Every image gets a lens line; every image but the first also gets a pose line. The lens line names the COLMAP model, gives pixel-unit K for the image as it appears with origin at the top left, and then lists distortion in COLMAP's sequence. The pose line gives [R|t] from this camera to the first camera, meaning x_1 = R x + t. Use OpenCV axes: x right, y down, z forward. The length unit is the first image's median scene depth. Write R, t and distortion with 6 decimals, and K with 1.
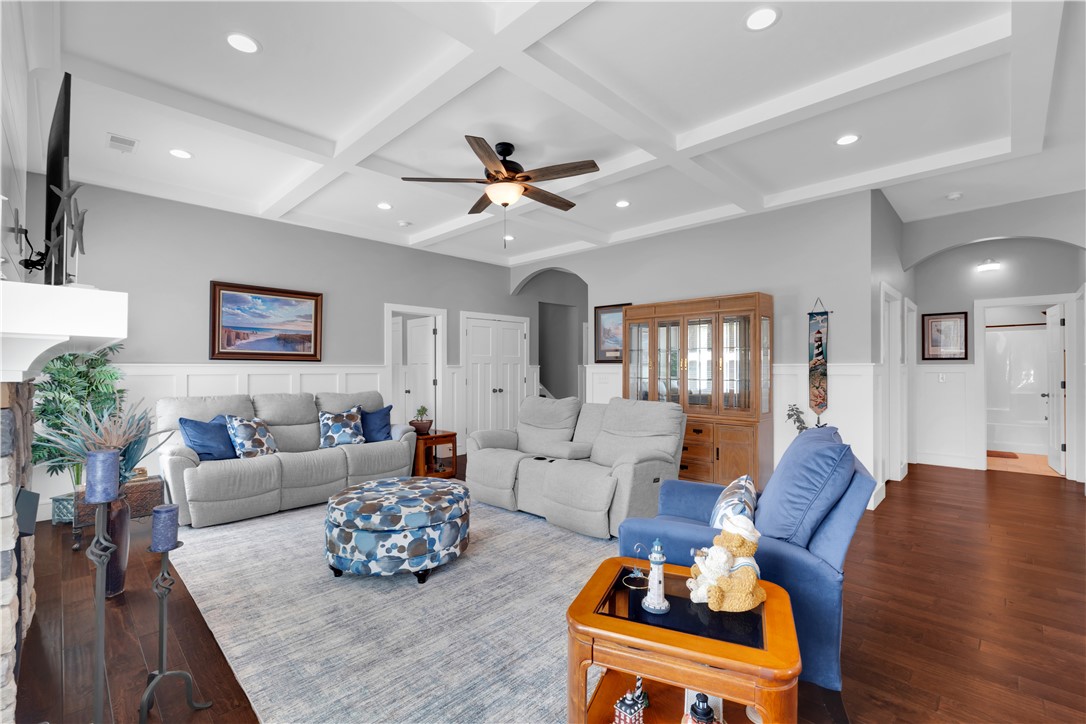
lens RADIAL K [[480.0, 0, 545.0], [0, 480.0, 366.8], [0, 0, 1]] dist [-0.003362, -0.000866]
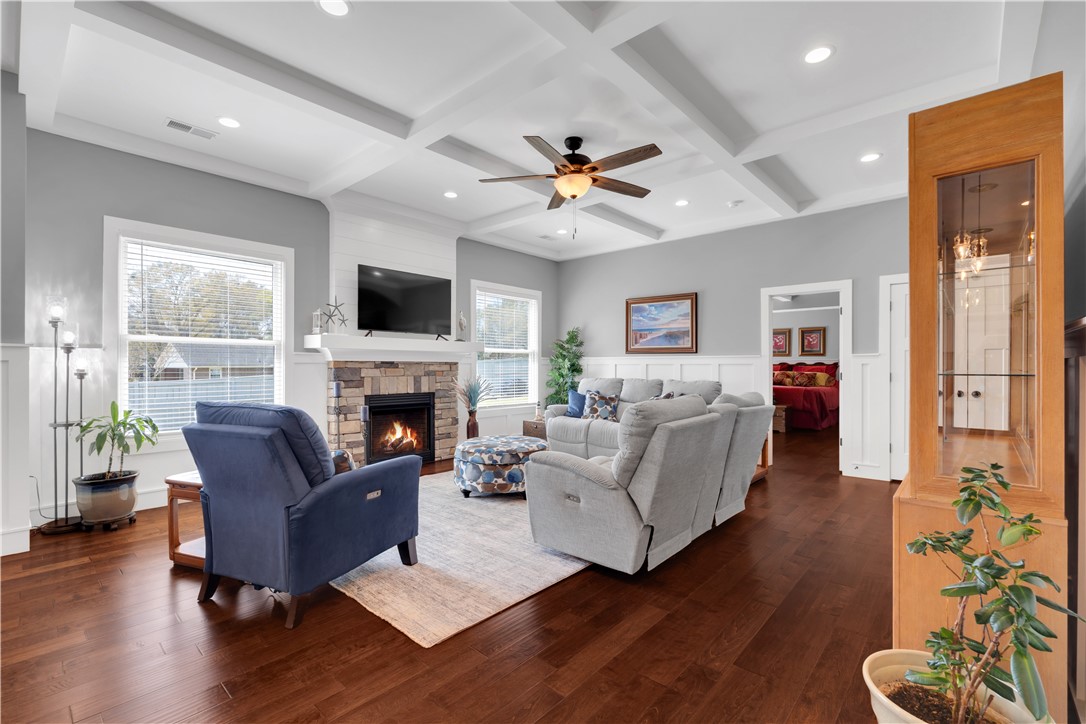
lens RADIAL K [[480.0, 0, 545.0], [0, 480.0, 366.8], [0, 0, 1]] dist [-0.003362, -0.000866]
pose [[0.048878, -0.000137, -0.998805, 0.670090], [0.001991, 0.999998, -0.000040, 0.021150], [0.998803, -0.001987, 0.048878, 0.625541]]
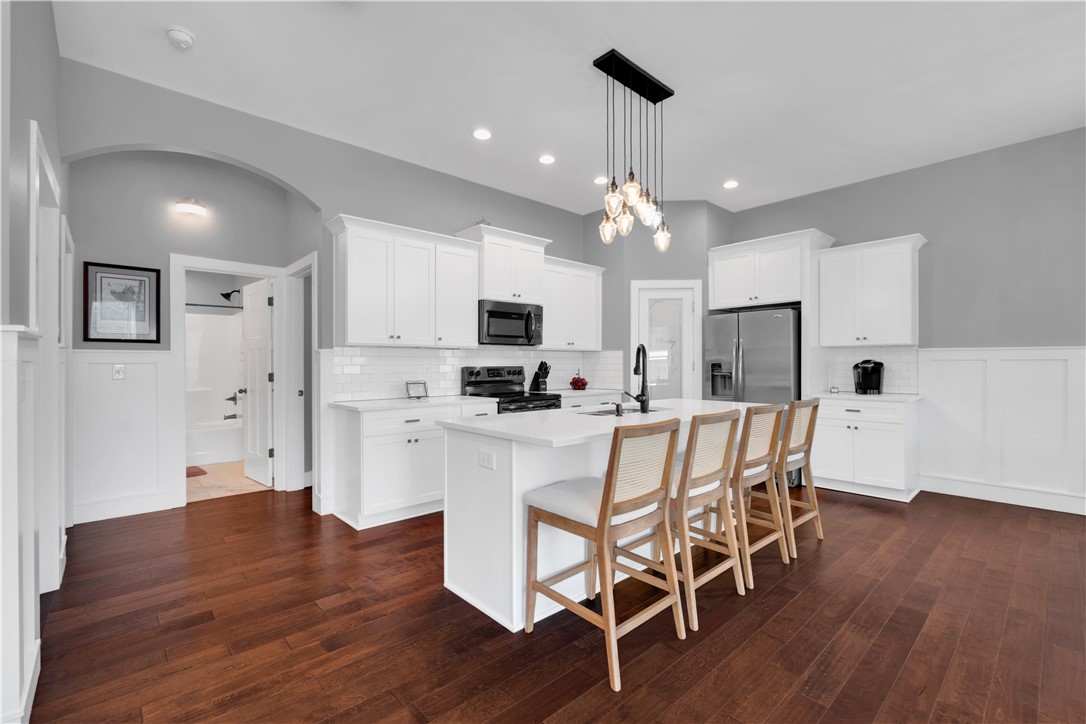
lens RADIAL K [[472.8, 0, 547.1], [0, 472.8, 365.6], [0, 0, 1]] dist [-0.000346, 0.000215]
pose [[0.054915, 0.000085, 0.998491, 0.305800], [0.002393, 0.999997, -0.000217, 0.019281], [-0.998488, 0.002401, 0.054914, 0.498495]]
